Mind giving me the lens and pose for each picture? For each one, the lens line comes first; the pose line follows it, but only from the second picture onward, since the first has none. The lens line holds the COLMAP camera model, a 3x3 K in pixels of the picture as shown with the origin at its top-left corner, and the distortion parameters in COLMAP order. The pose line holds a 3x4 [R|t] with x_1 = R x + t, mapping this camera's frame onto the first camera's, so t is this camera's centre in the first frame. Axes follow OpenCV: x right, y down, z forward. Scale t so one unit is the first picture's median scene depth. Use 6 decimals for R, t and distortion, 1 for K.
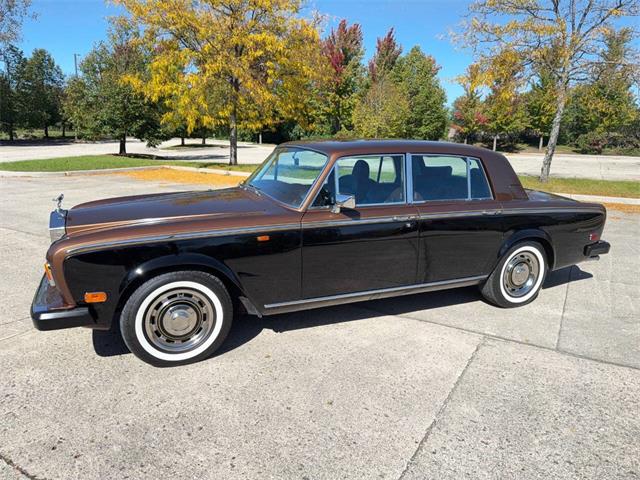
lens RADIAL K [[451.9, 0, 319.1], [0, 451.9, 245.2], [0, 0, 1]] dist [0.034678, -0.046191]
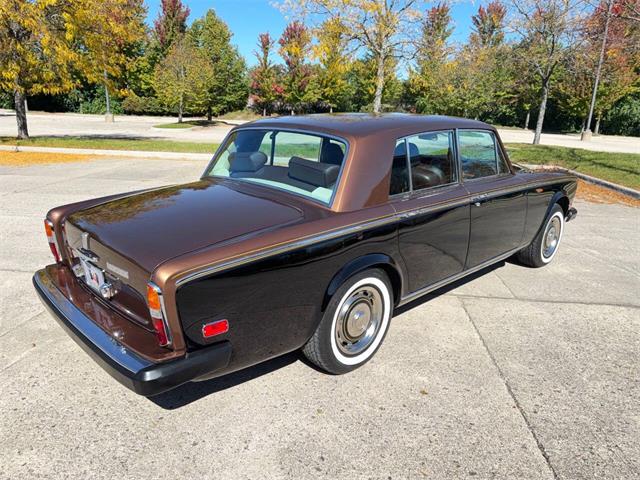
lens RADIAL K [[451.9, 0, 319.7], [0, 451.9, 244.8], [0, 0, 1]] dist [0.034678, -0.046191]
pose [[0.900985, -0.116886, 0.417808, -0.033616], [0.090180, 0.992446, 0.083179, -0.004094], [-0.424375, -0.037265, 0.904720, 0.013880]]
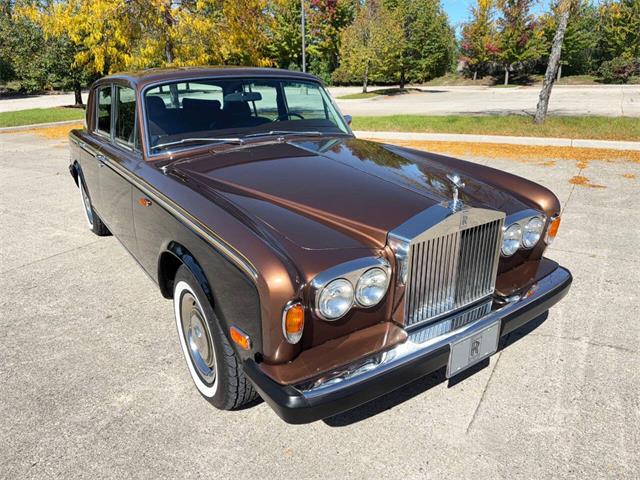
lens RADIAL K [[451.9, 0, 319.0], [0, 451.9, 244.3], [0, 0, 1]] dist [0.034678, -0.046191]
pose [[0.998860, -0.029149, -0.037794, 0.045195], [0.033392, 0.992571, 0.116997, -0.011745], [0.034103, -0.118125, 0.992413, 0.062889]]
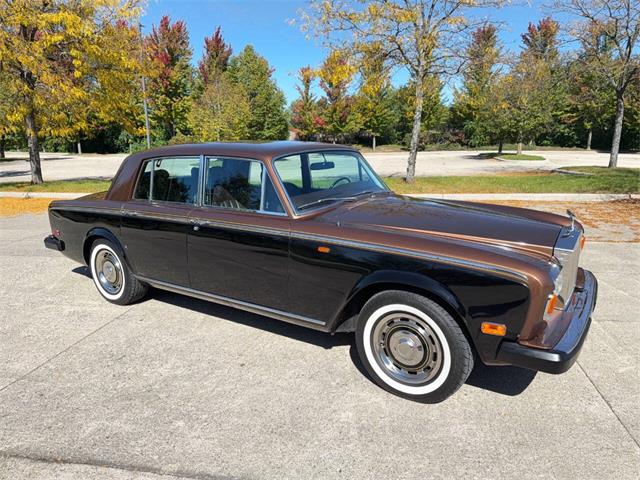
lens RADIAL K [[451.9, 0, 320.2], [0, 451.9, 243.5], [0, 0, 1]] dist [0.034678, -0.046191]
pose [[0.939124, -0.109602, 0.325628, -0.001354], [0.113842, 0.993480, 0.006066, -0.012472], [-0.324170, 0.031373, 0.945479, 0.054295]]
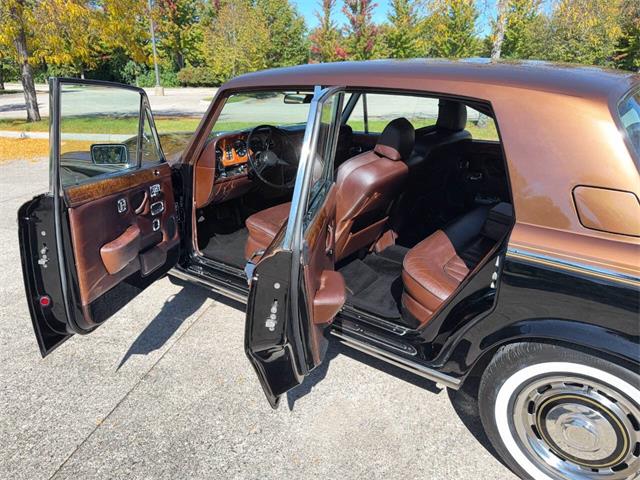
lens RADIAL K [[451.9, 0, 318.9], [0, 451.9, 244.9], [0, 0, 1]] dist [0.034678, -0.046191]
pose [[0.948340, -0.131557, 0.288694, -0.006010], [0.095324, 0.986082, 0.136223, -0.022813], [-0.302597, -0.101666, 0.947681, 0.103326]]
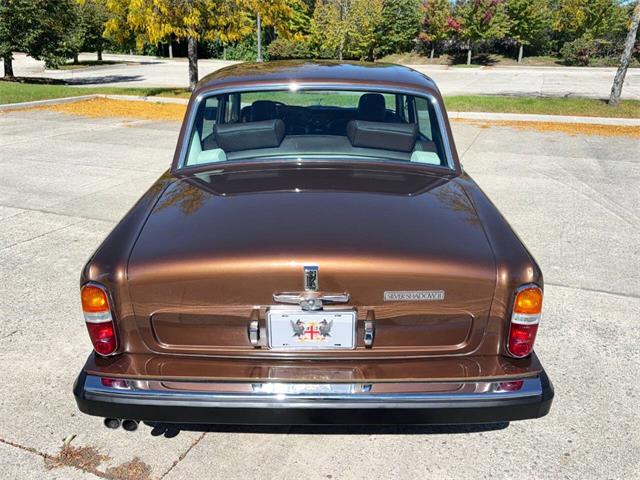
lens RADIAL K [[546.5, 0, 317.5], [0, 546.5, 244.0], [0, 0, 1]] dist [0.036594, -0.053702]
pose [[0.987135, -0.064935, 0.146109, -0.062016], [0.048534, 0.992393, 0.113142, -0.008678], [-0.152345, -0.104595, 0.982777, 0.023334]]
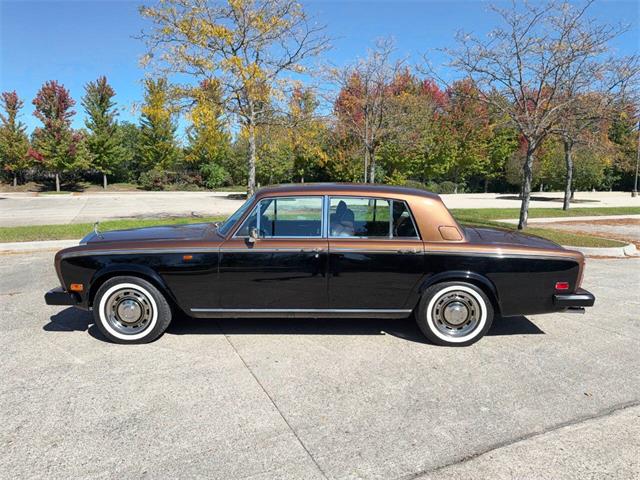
lens RADIAL K [[451.9, 0, 322.3], [0, 451.9, 243.4], [0, 0, 1]] dist [0.034678, -0.046191]
pose [[0.561238, -0.129374, 0.817480, -0.076046], [0.196544, 0.980287, 0.020203, -0.024245], [-0.803979, 0.149332, 0.575602, 0.093226]]
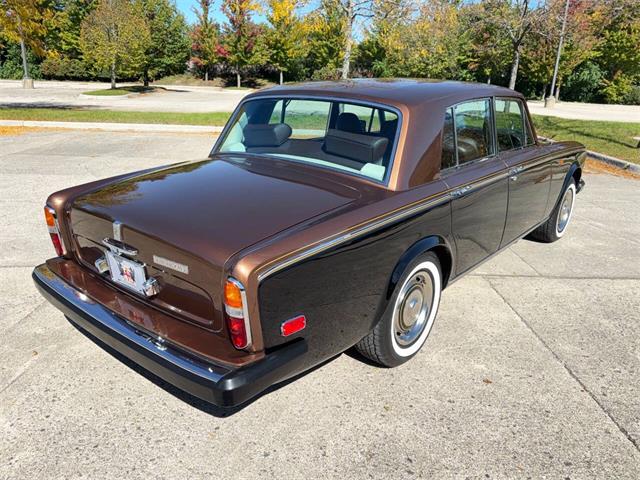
lens RADIAL K [[487.5, 0, 317.4], [0, 487.5, 246.2], [0, 0, 1]] dist [0.017086, -0.025833]
pose [[0.850848, -0.165554, 0.498648, -0.044329], [0.108451, 0.983961, 0.141630, -0.005984], [-0.514098, -0.066427, 0.855156, 0.021961]]
